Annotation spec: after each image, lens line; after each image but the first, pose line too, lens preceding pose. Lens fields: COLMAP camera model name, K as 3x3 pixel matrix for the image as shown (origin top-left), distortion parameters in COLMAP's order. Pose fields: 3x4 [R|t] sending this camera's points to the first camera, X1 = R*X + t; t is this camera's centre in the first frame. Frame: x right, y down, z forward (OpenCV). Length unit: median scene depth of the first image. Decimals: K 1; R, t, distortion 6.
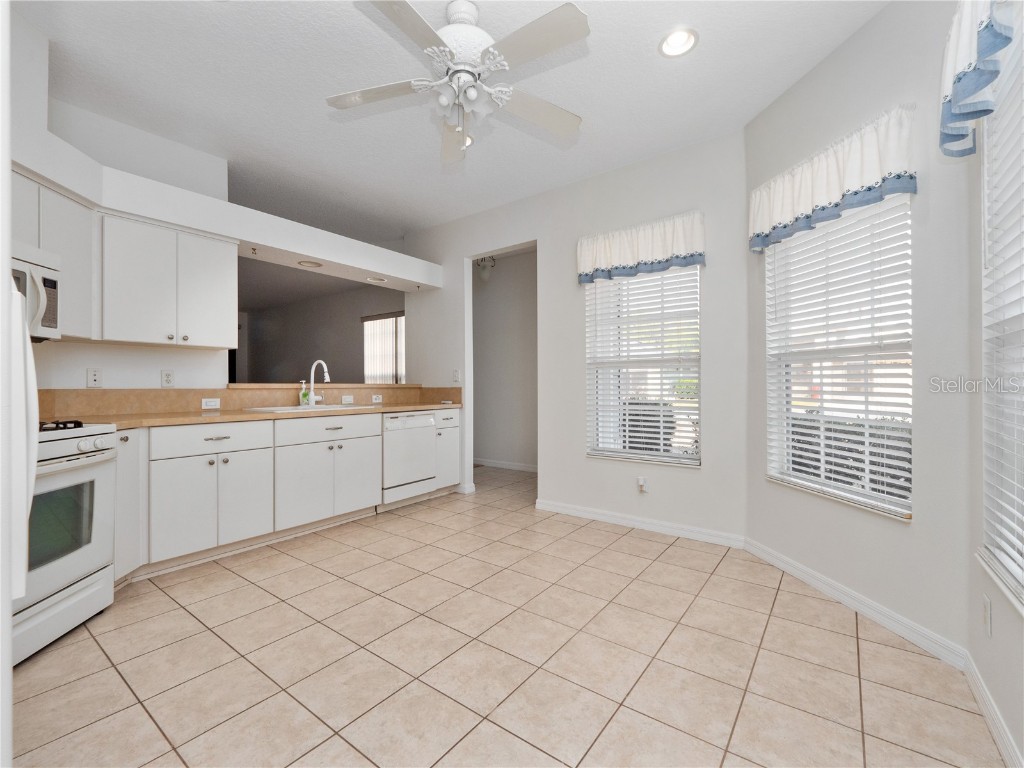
lens RADIAL K [[437.2, 0, 512.0], [0, 437.2, 384.0], [0, 0, 1]] dist [-0.000504, -0.000909]
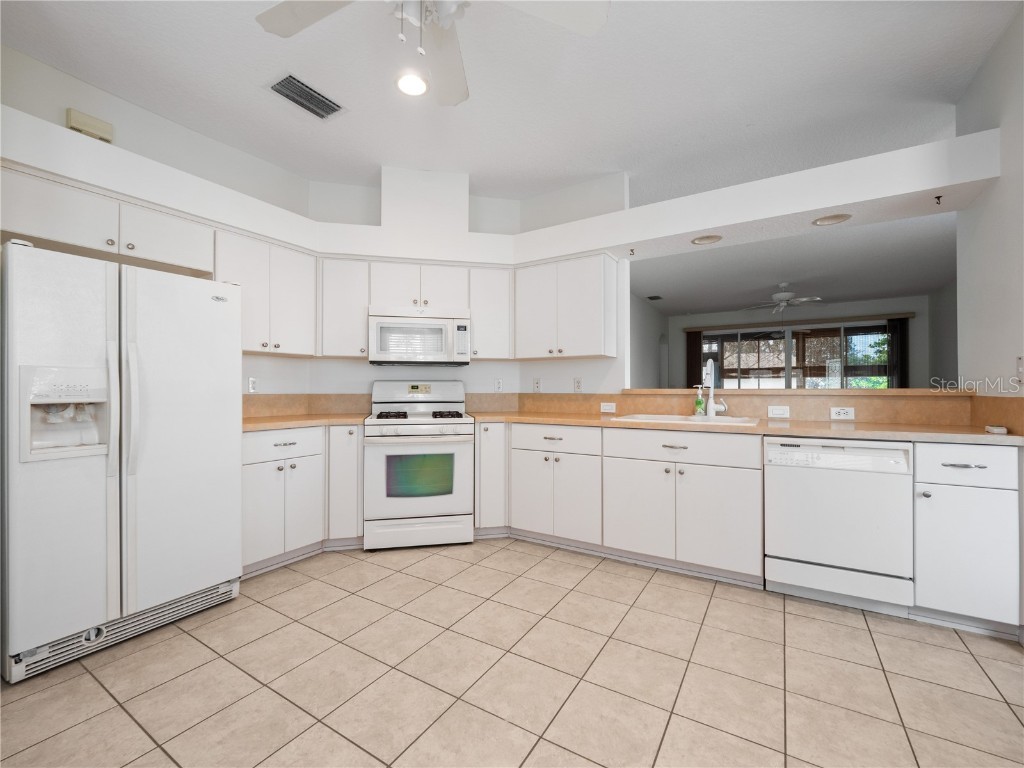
lens RADIAL K [[437.2, 0, 512.0], [0, 437.2, 384.0], [0, 0, 1]] dist [-0.000504, -0.000909]
pose [[0.081293, -0.009403, -0.996646, 0.362927], [0.003634, 0.999952, -0.009137, -0.004600], [0.996684, -0.002879, 0.081323, 0.675985]]
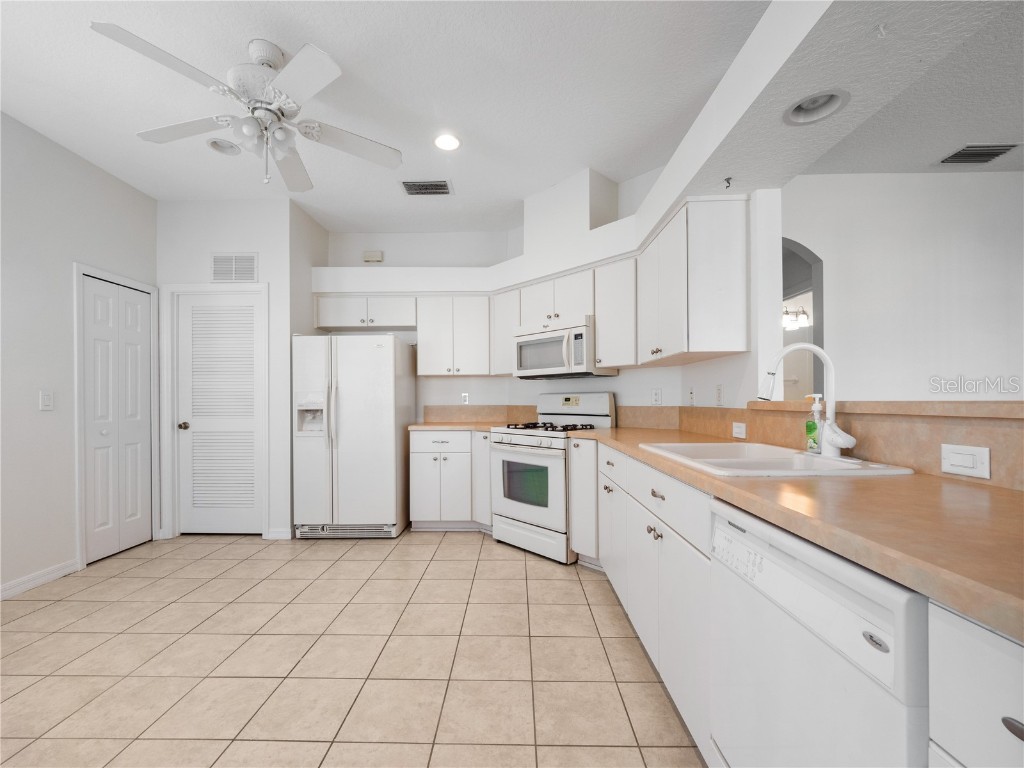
lens RADIAL K [[442.3, 0, 502.6], [0, 442.3, 397.3], [0, 0, 1]] dist [-0.001470, -0.000664]
pose [[-0.818470, 0.003590, -0.574537, 0.024700], [0.010025, 0.999917, -0.008033, -0.005700], [0.574461, -0.012334, -0.818439, 1.359562]]
